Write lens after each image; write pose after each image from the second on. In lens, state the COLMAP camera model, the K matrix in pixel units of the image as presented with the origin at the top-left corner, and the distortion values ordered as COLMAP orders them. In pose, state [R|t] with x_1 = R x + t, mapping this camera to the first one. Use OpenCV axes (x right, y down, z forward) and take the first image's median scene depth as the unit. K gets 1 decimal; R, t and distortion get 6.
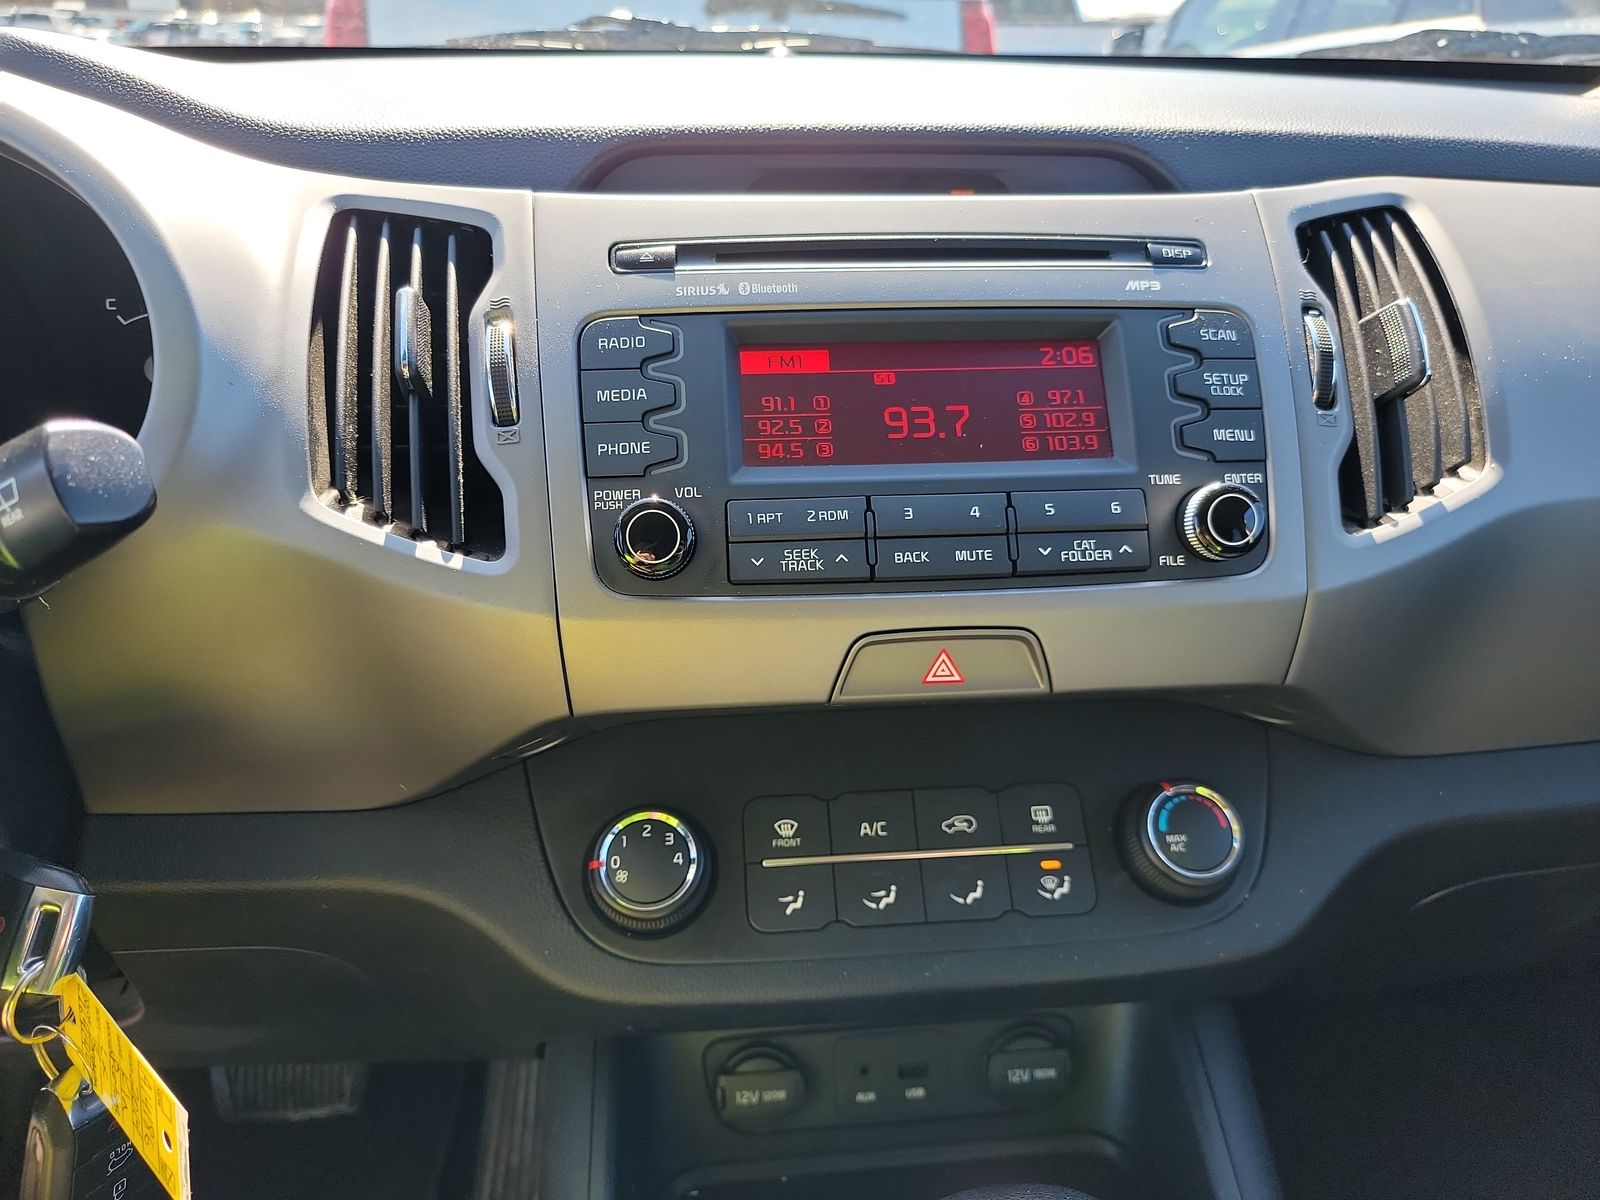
lens RADIAL K [[1229.3, 0, 800.0], [0, 1229.3, 600.0], [0, 0, 1]] dist [-0.002436, -0.001373]
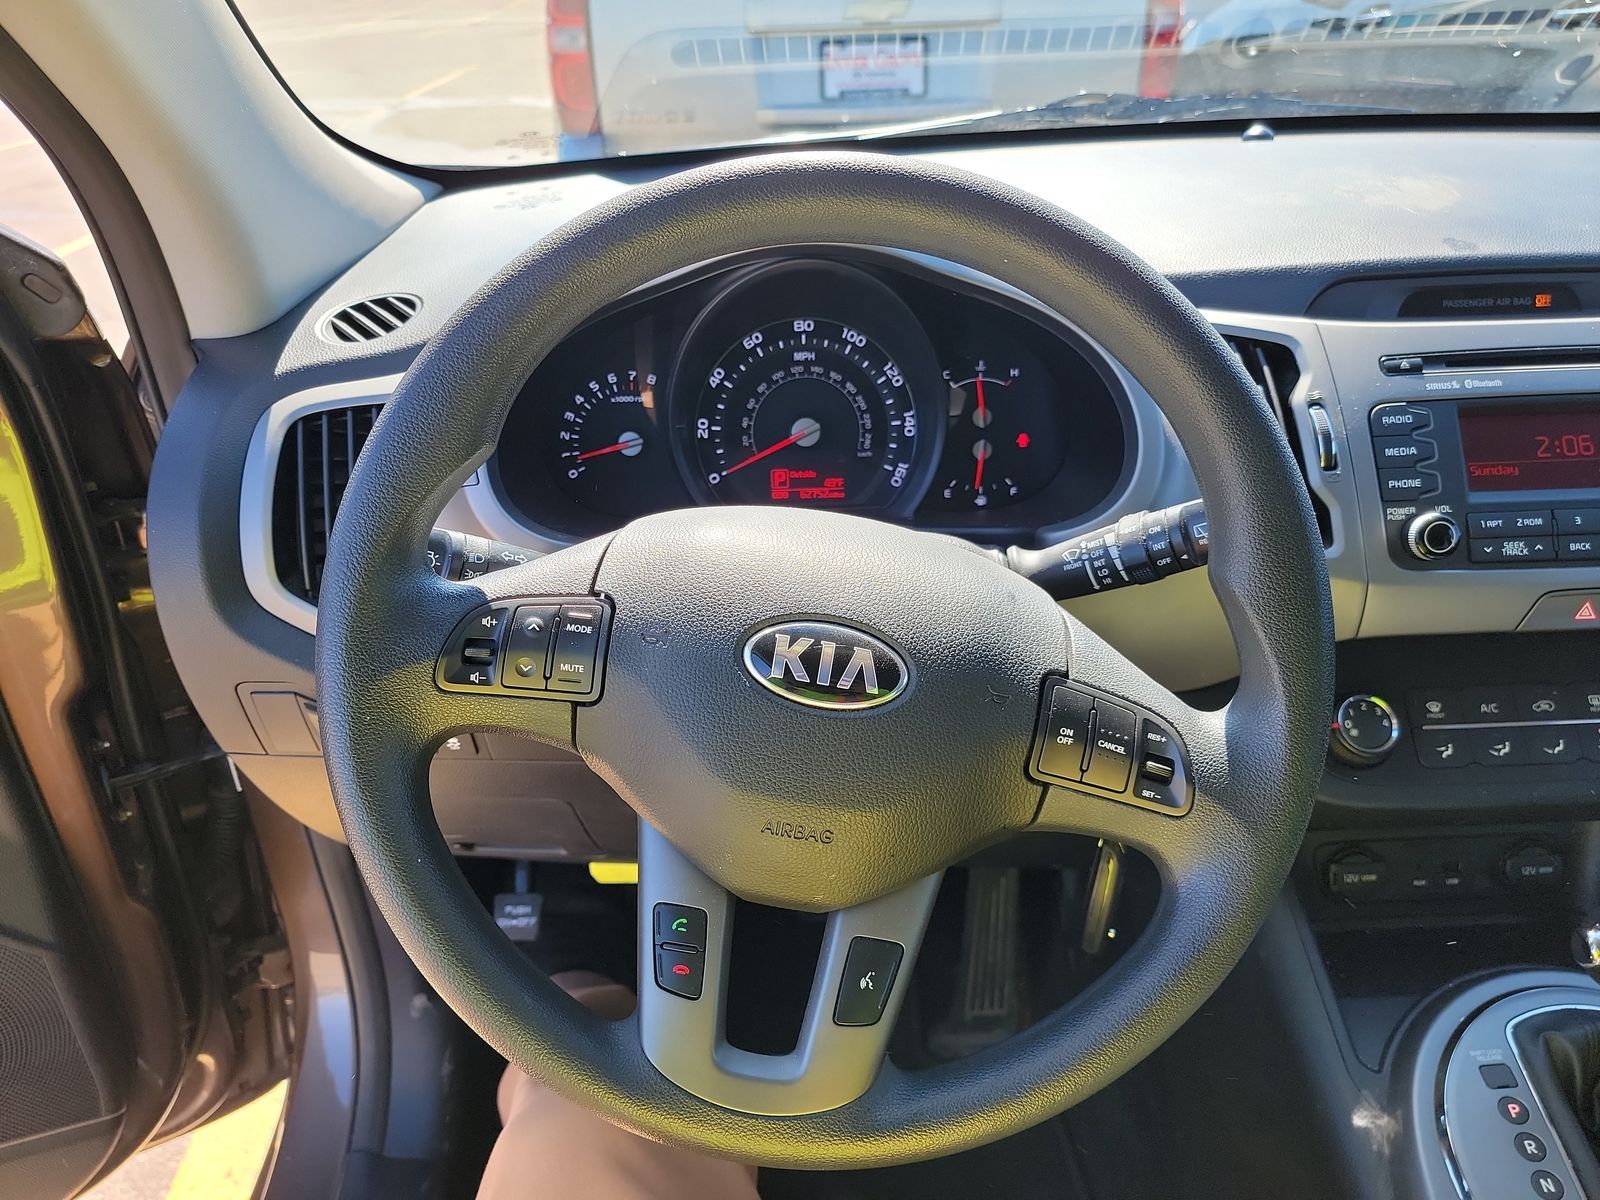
lens RADIAL K [[1152.8, 0, 792.5], [0, 1152.8, 642.6], [0, 0, 1]] dist [0.000933, -0.006376]
pose [[0.994141, 0.005021, -0.107978, -0.772844], [0.005297, 0.995457, 0.095064, -0.055931], [0.107965, -0.095079, 0.989598, -0.670359]]
